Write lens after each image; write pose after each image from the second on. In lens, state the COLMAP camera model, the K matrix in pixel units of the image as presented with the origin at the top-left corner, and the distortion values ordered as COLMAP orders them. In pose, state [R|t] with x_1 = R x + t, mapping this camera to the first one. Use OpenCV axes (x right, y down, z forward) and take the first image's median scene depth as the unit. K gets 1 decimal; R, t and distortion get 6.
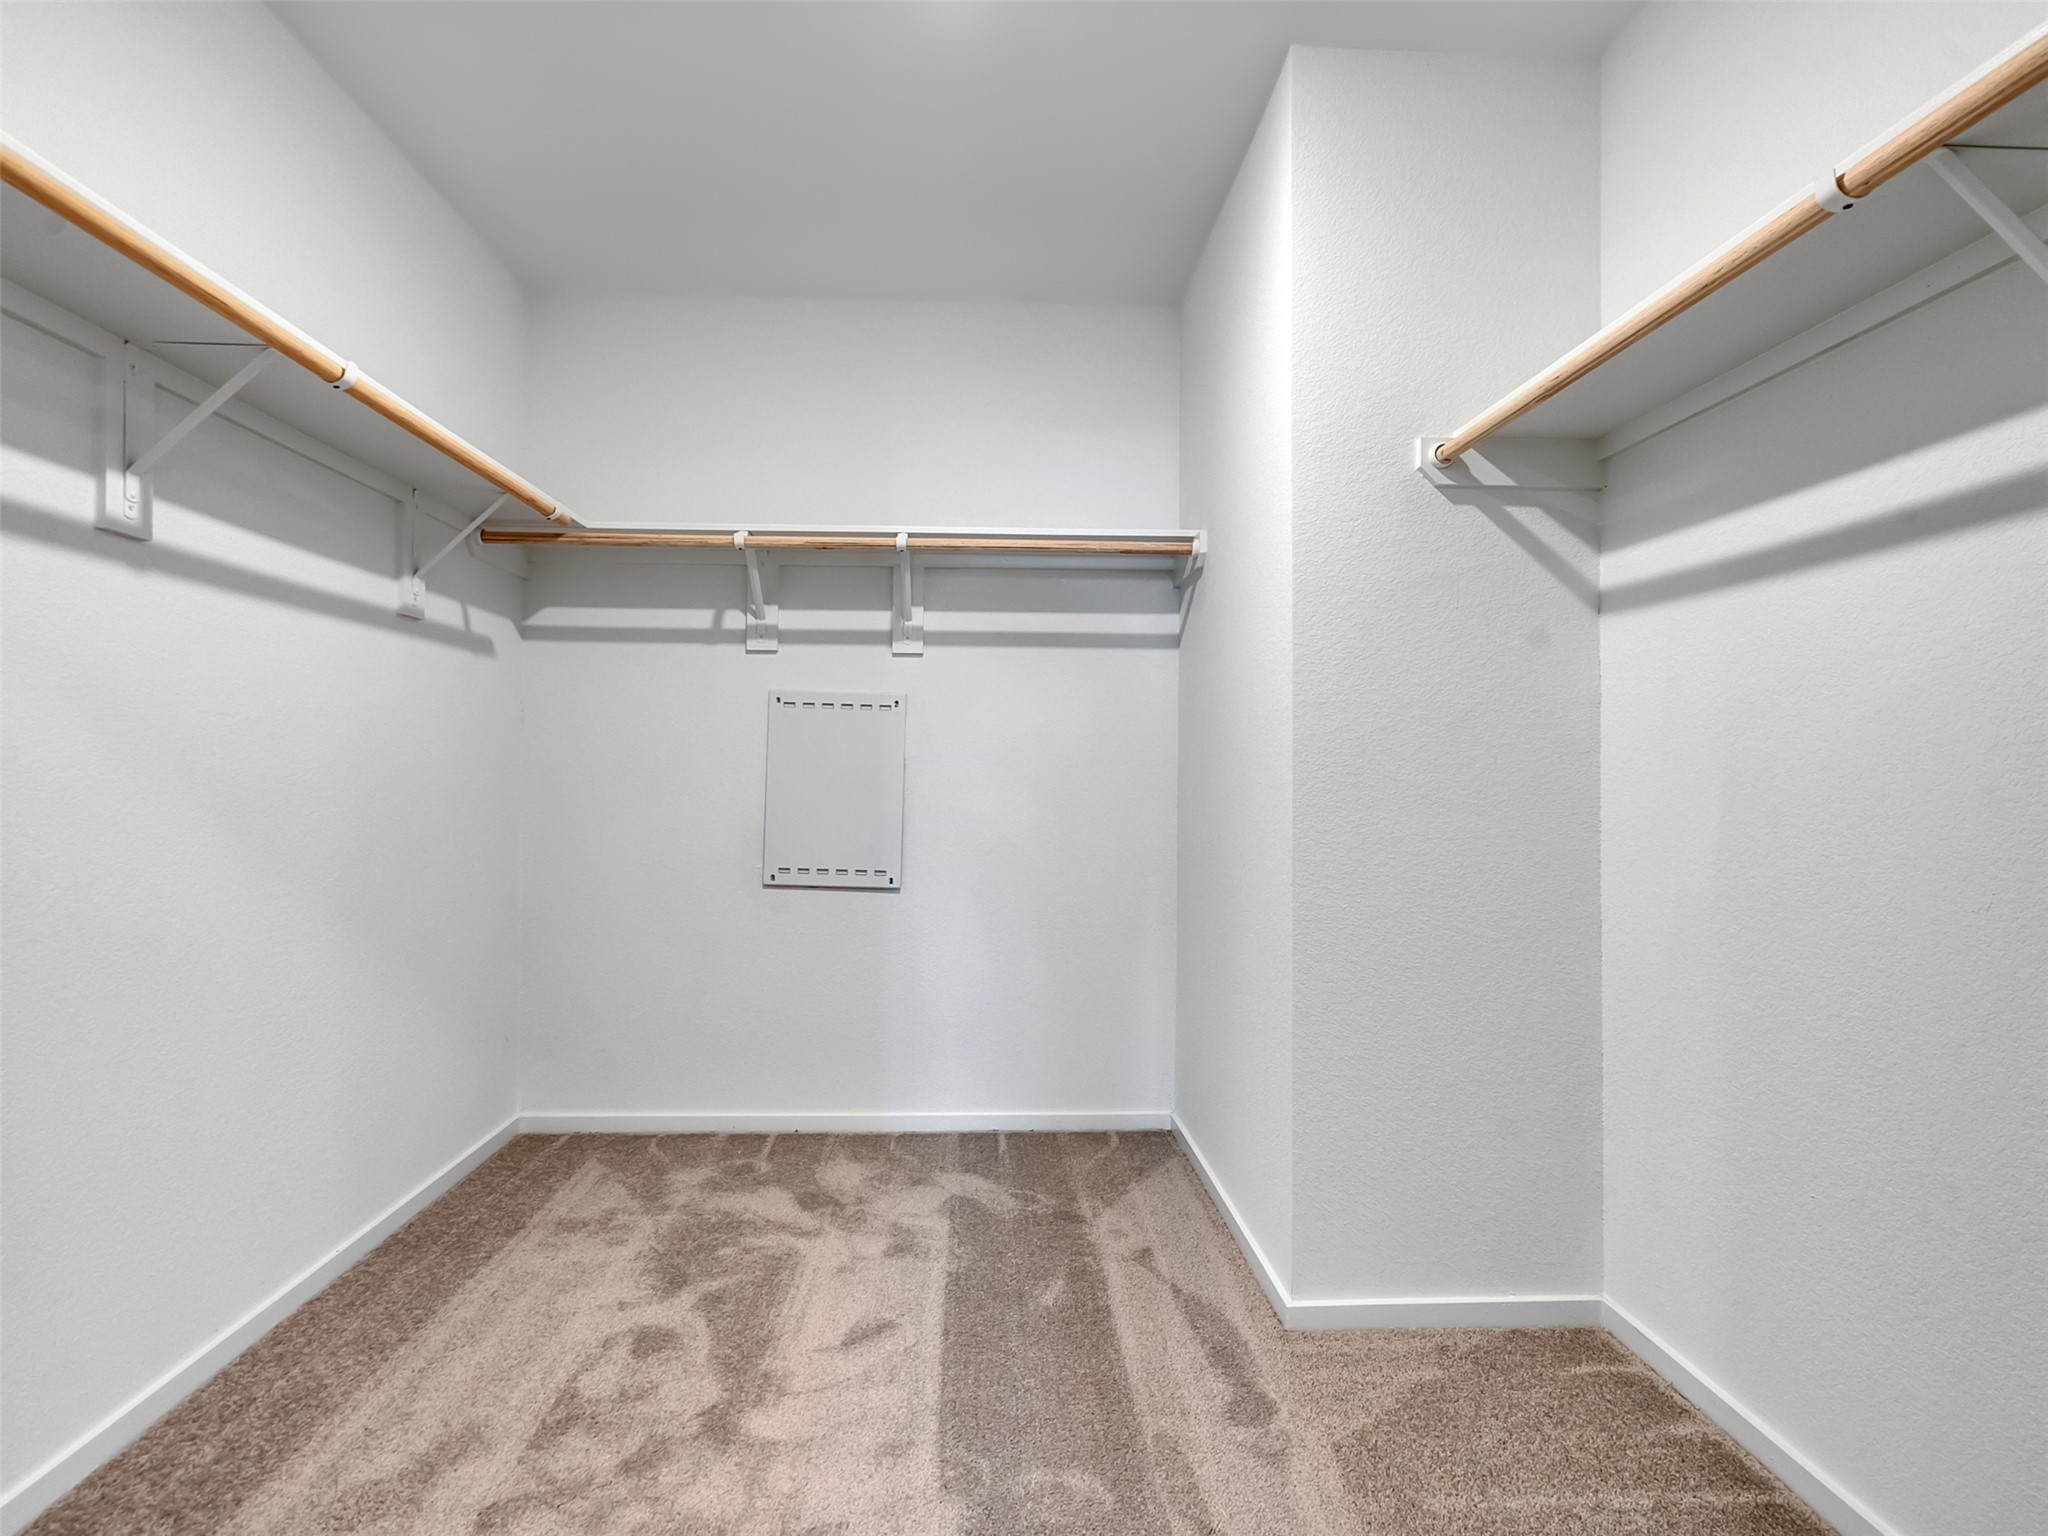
lens RADIAL K [[1042.4, 0, 1021.0], [0, 1042.4, 766.7], [0, 0, 1]] dist [-0.007489, 0.002683]
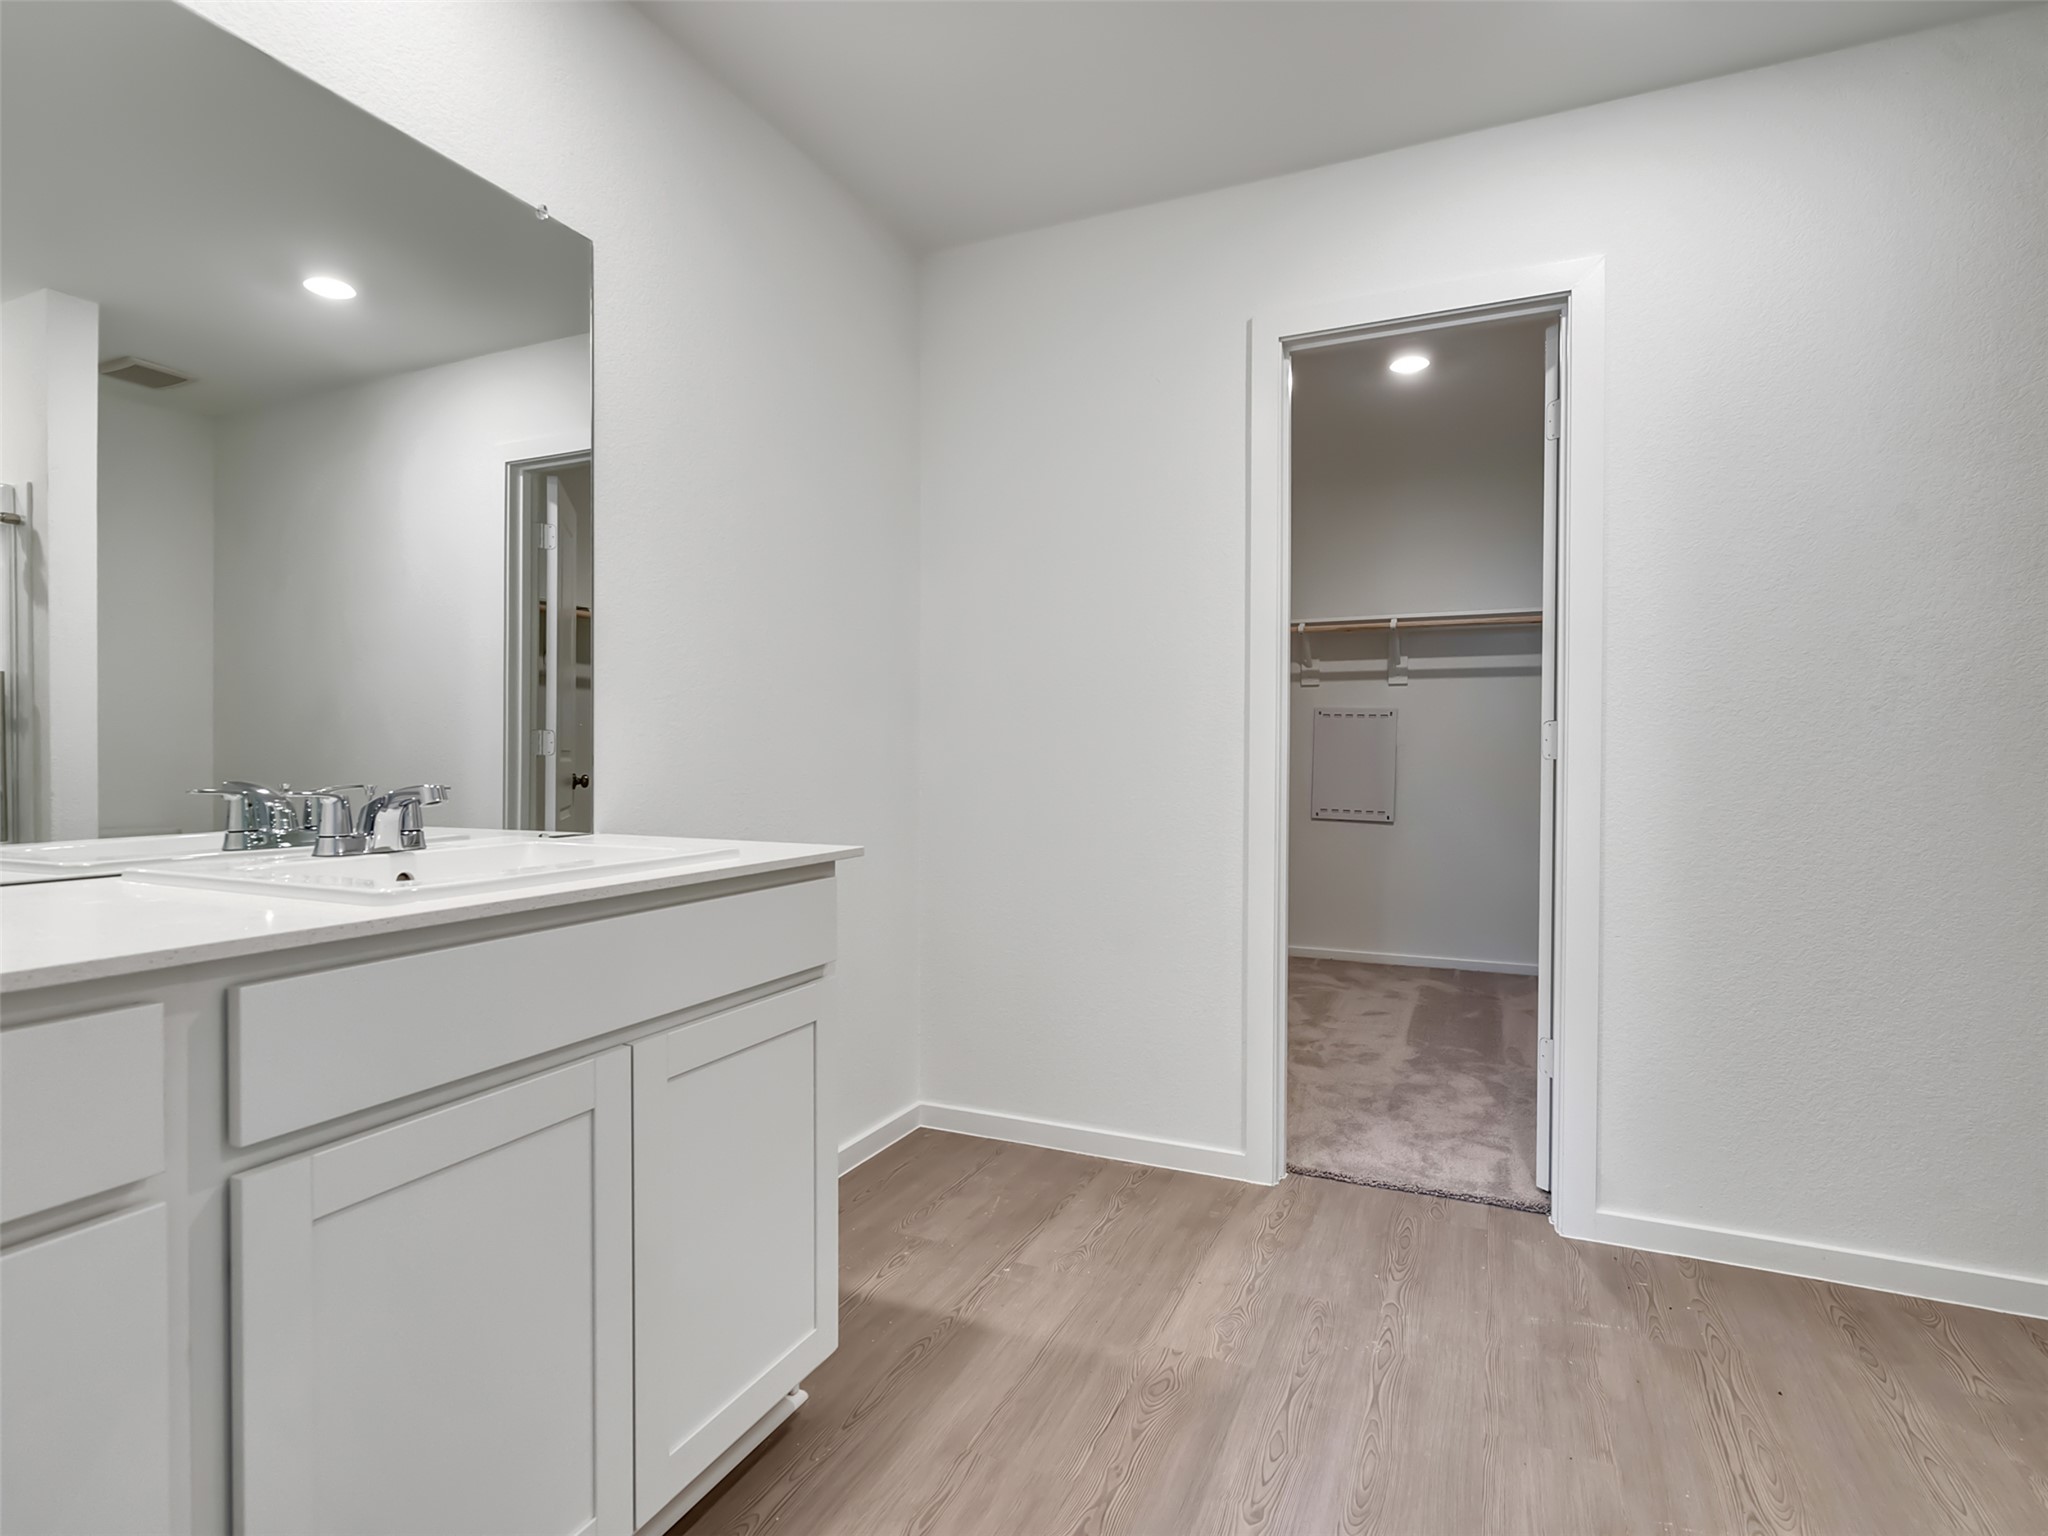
lens RADIAL K [[1042.4, 0, 1014.6], [0, 1042.4, 762.1], [0, 0, 1]] dist [-0.007489, 0.002683]
pose [[0.889449, -0.000865, -0.457034, 0.111845], [0.004842, 0.999960, 0.007531, 0.002456], [0.457009, -0.008911, 0.889418, -0.800718]]
